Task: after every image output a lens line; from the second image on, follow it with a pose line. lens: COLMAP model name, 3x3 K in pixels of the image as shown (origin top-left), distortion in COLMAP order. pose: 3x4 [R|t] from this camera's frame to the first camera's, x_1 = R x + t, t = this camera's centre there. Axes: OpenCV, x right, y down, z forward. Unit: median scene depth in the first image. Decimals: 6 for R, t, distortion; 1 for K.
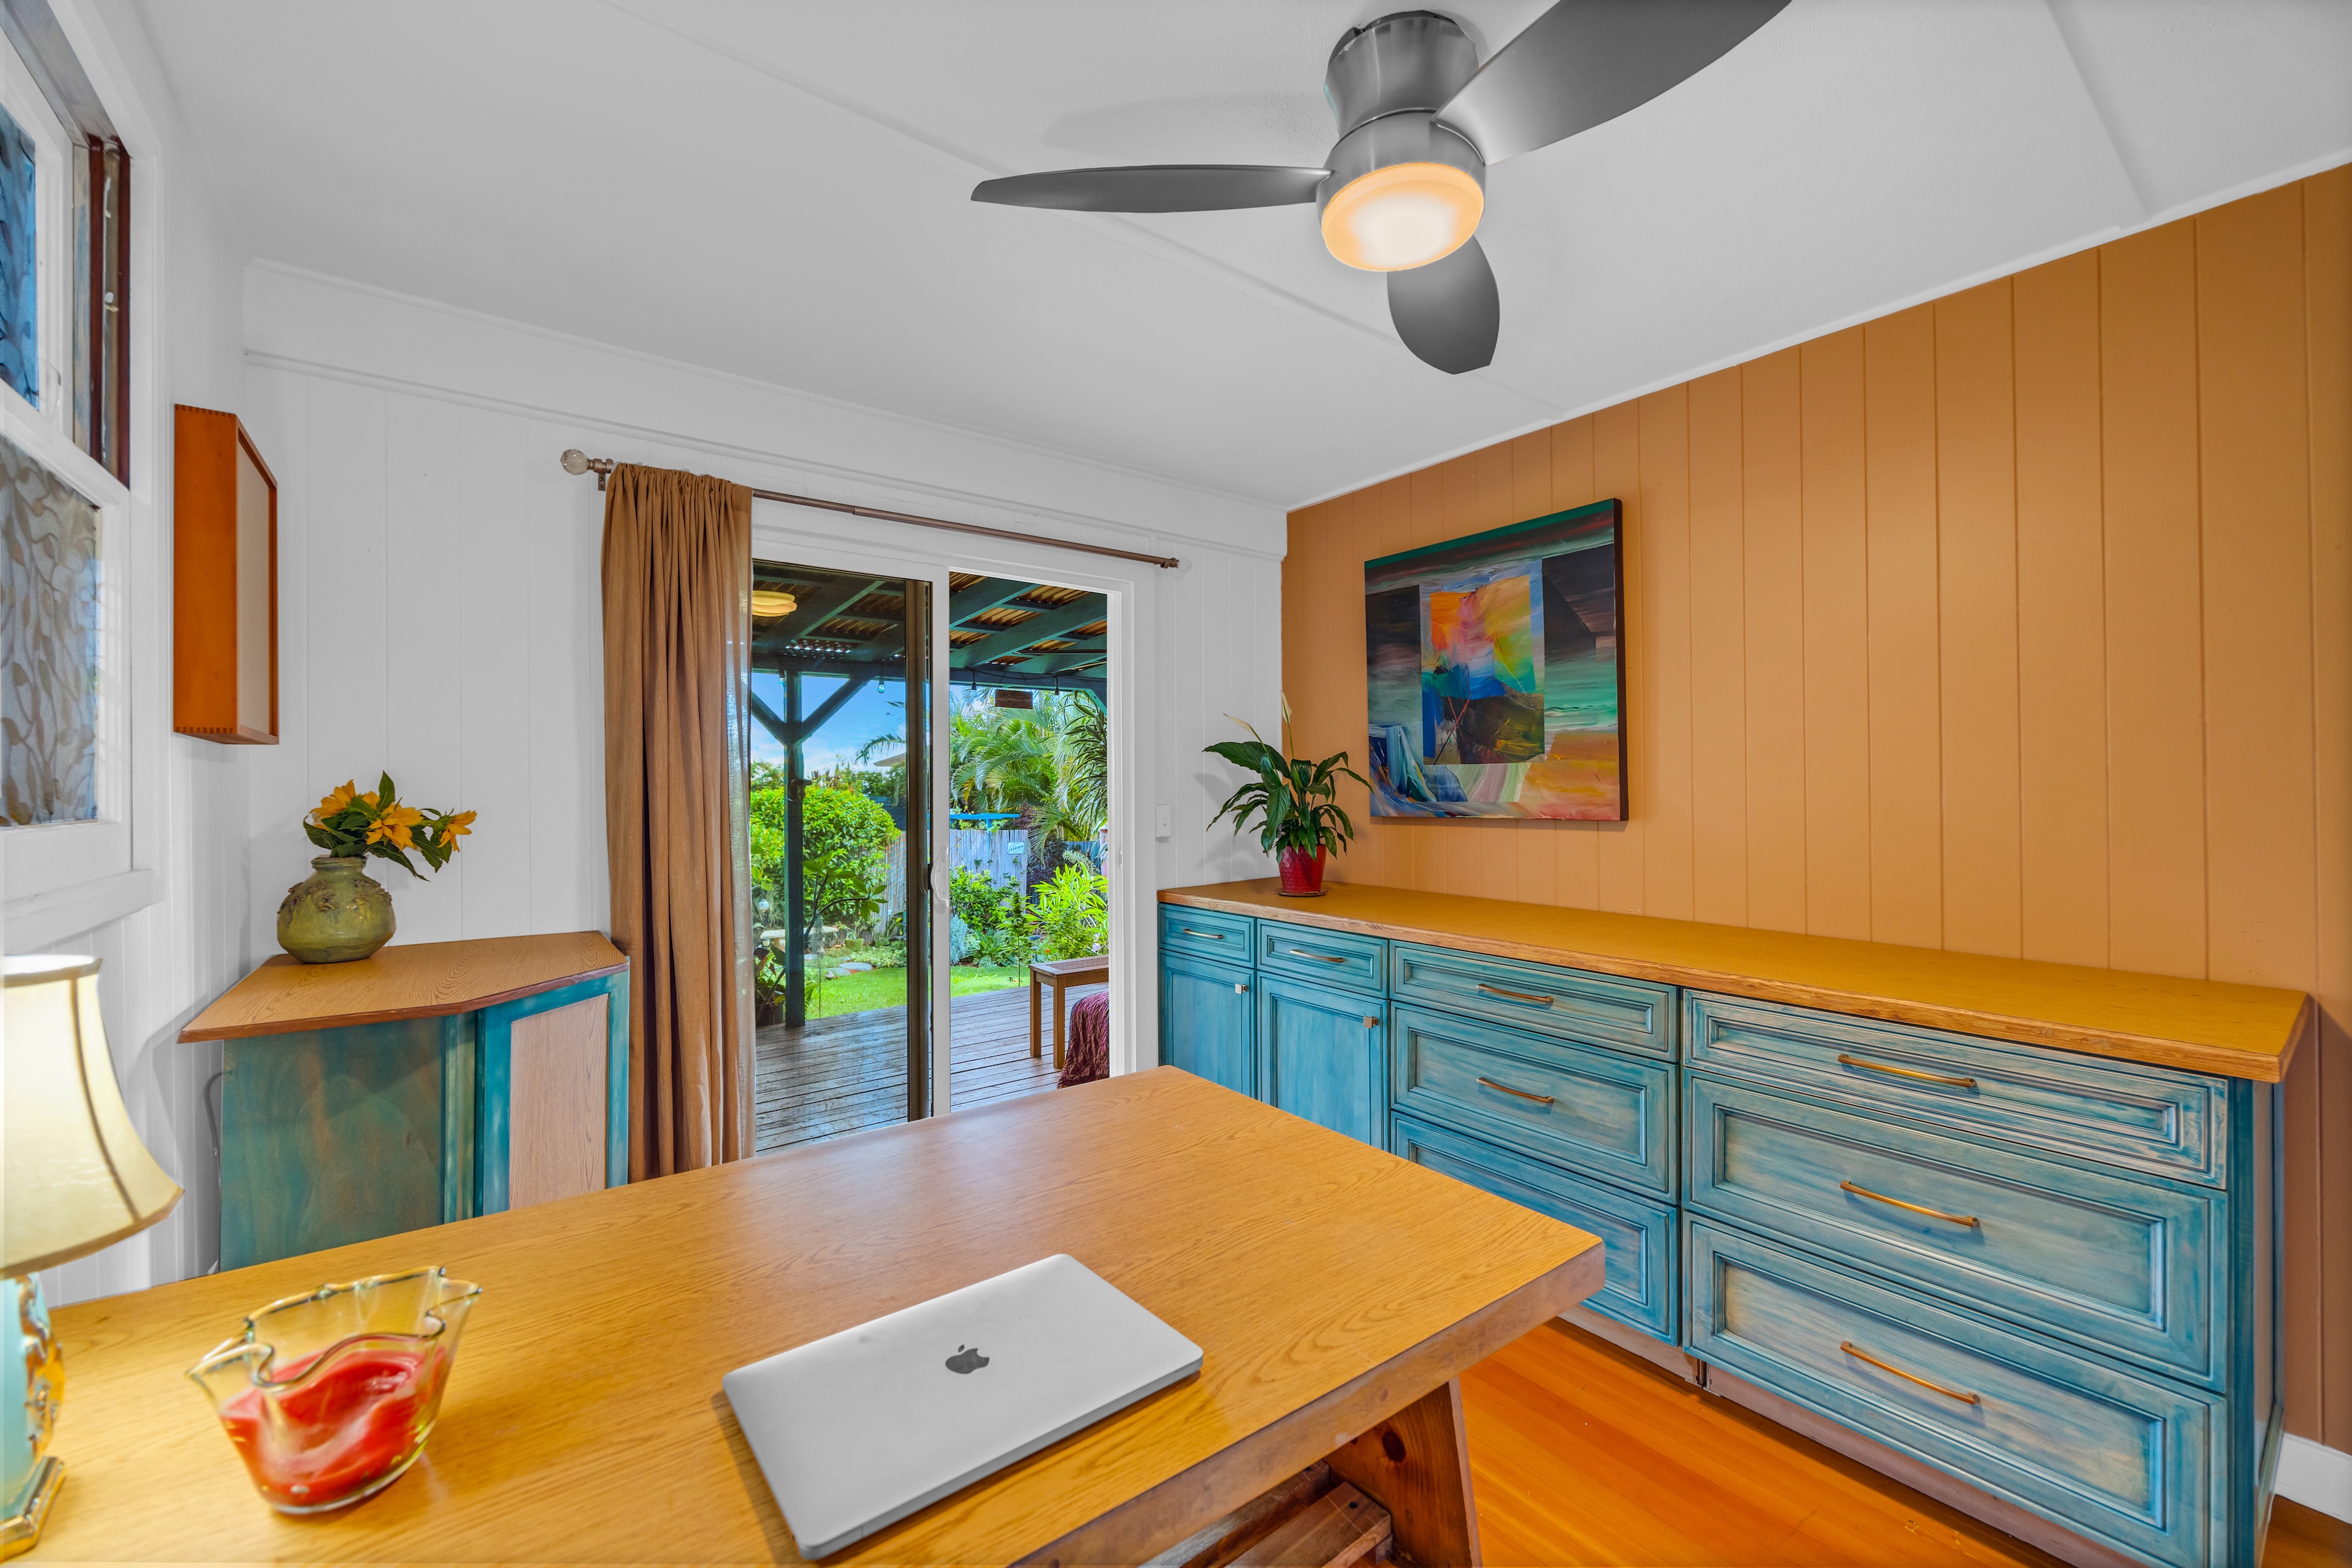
lens RADIAL K [[937.0, 0, 1176.0], [0, 937.0, 784.0], [0, 0, 1]] dist [0.000427, 0.000075]
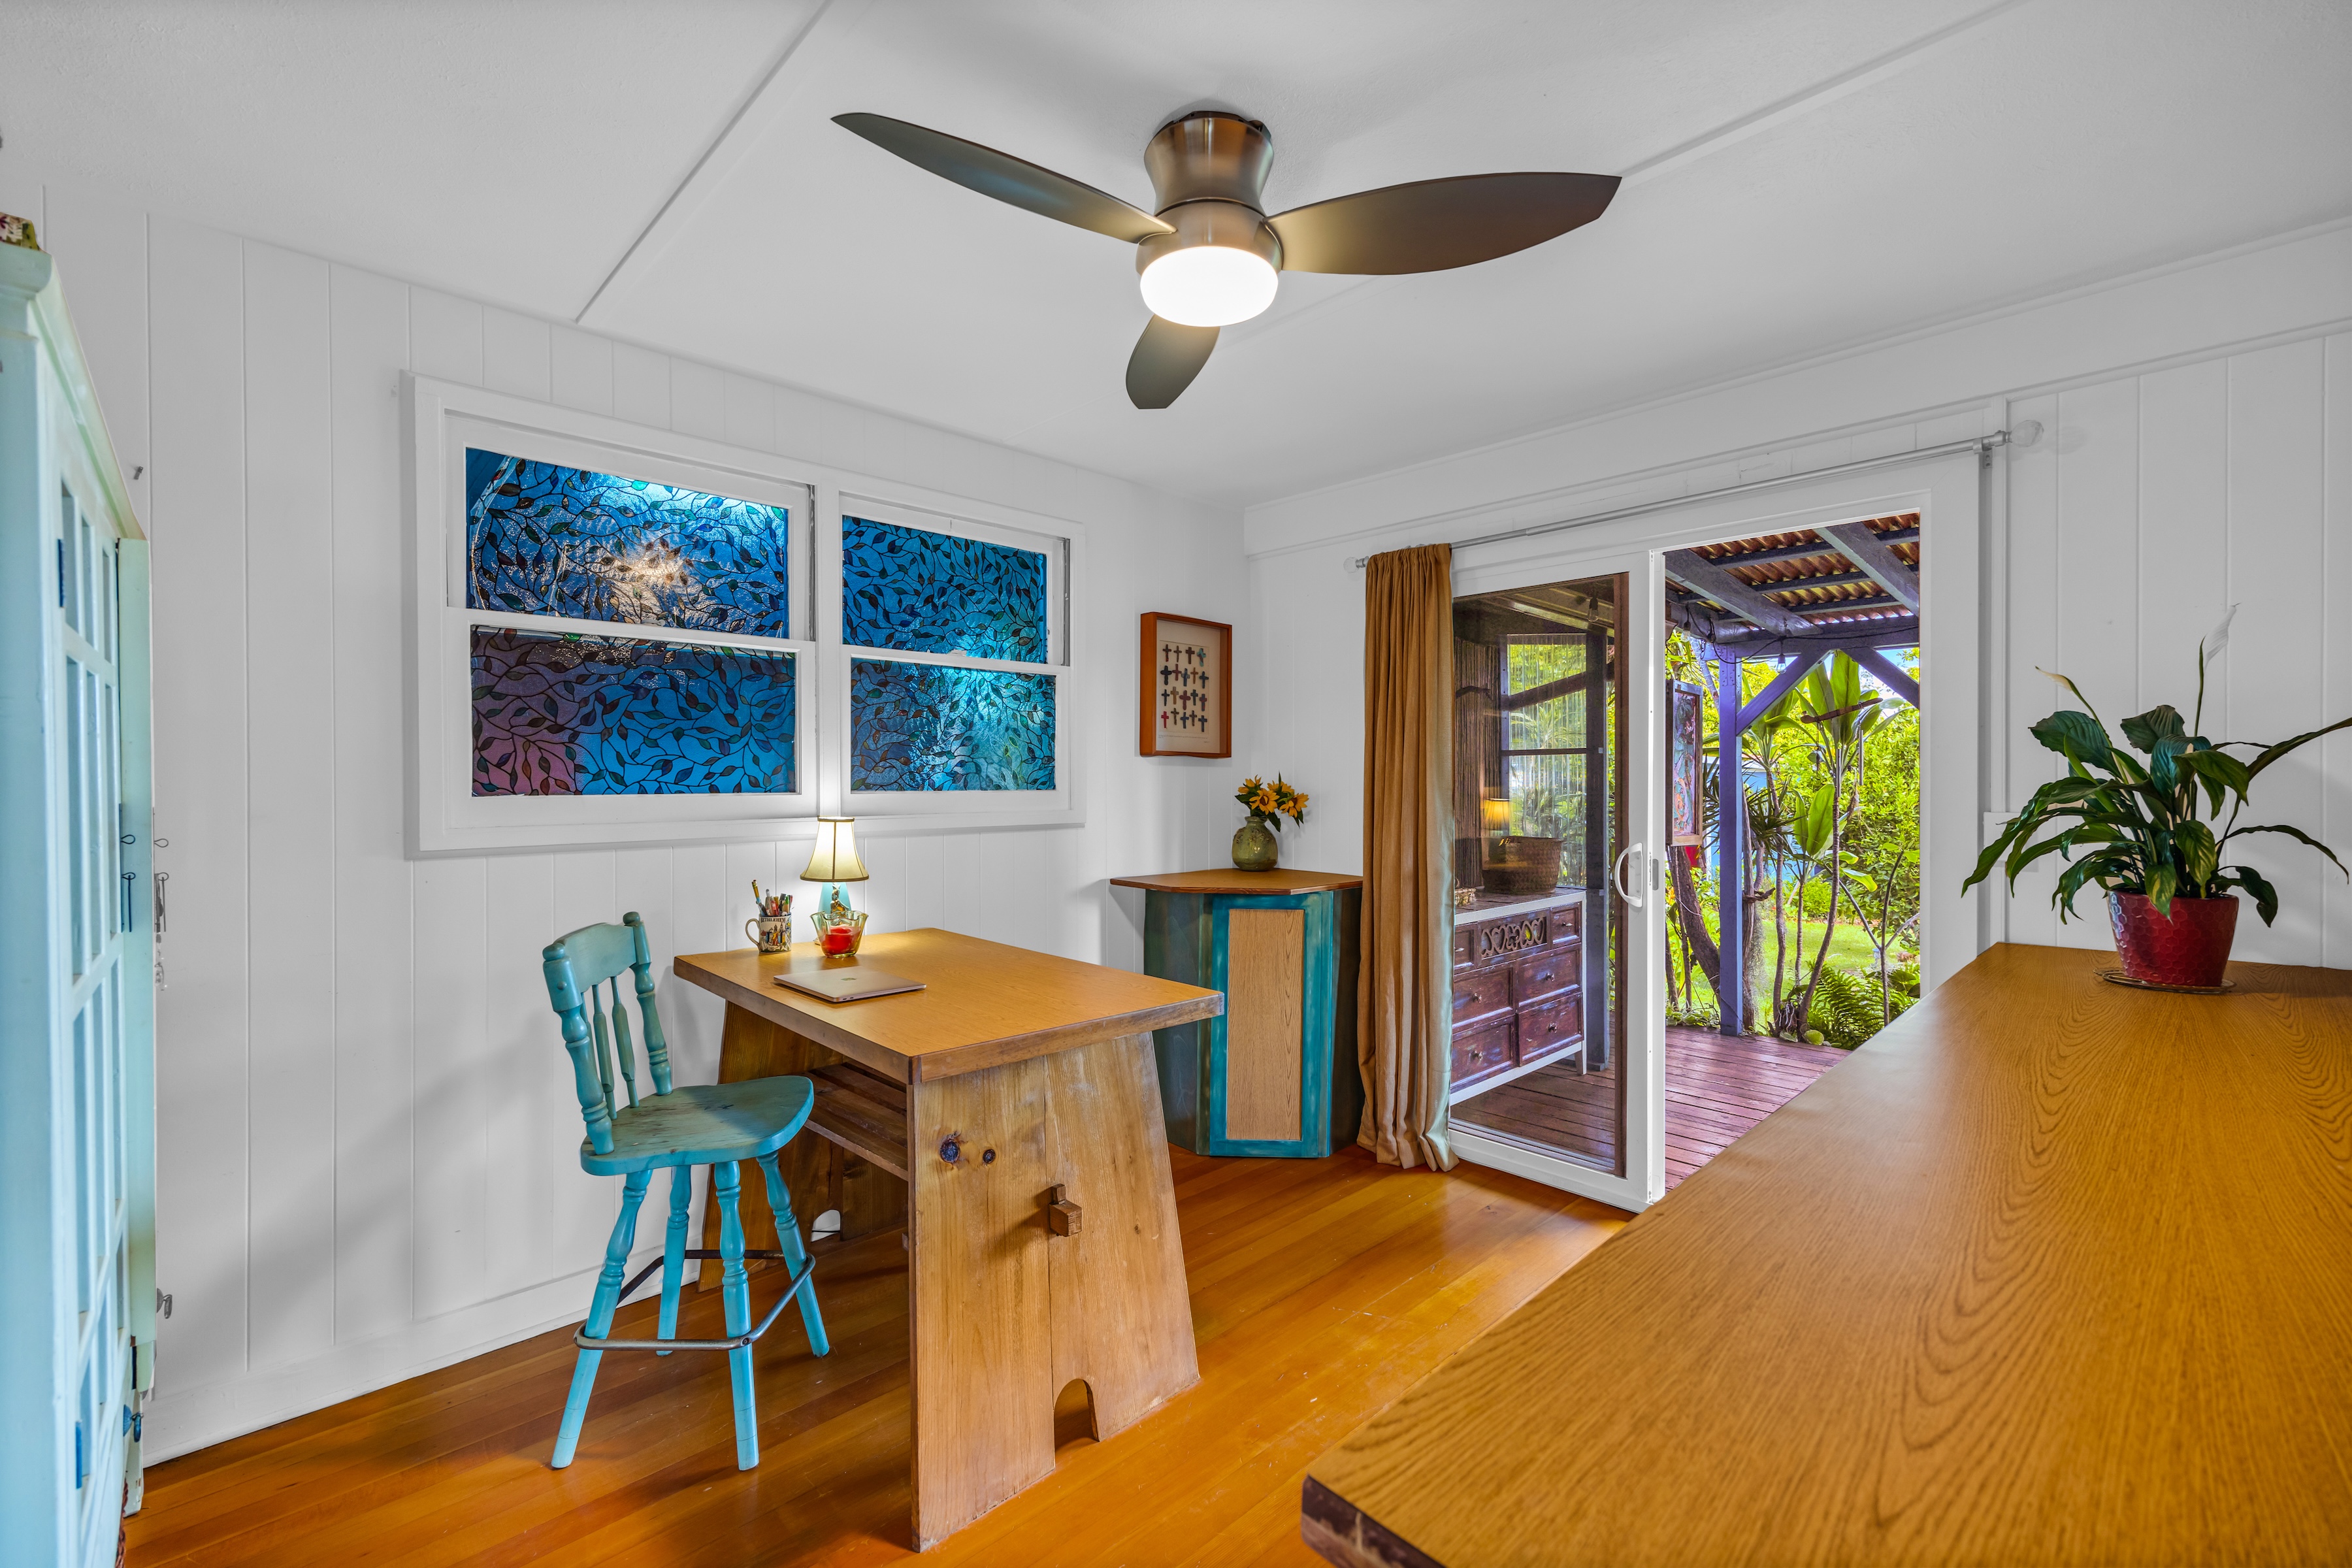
lens RADIAL K [[937.0, 0, 1176.0], [0, 937.0, 784.0], [0, 0, 1]] dist [0.000427, 0.000075]
pose [[0.143694, 0.020234, -0.989415, 0.808914], [0.006751, 0.999748, 0.021426, -0.022407], [0.989599, -0.009758, 0.143521, 0.487707]]
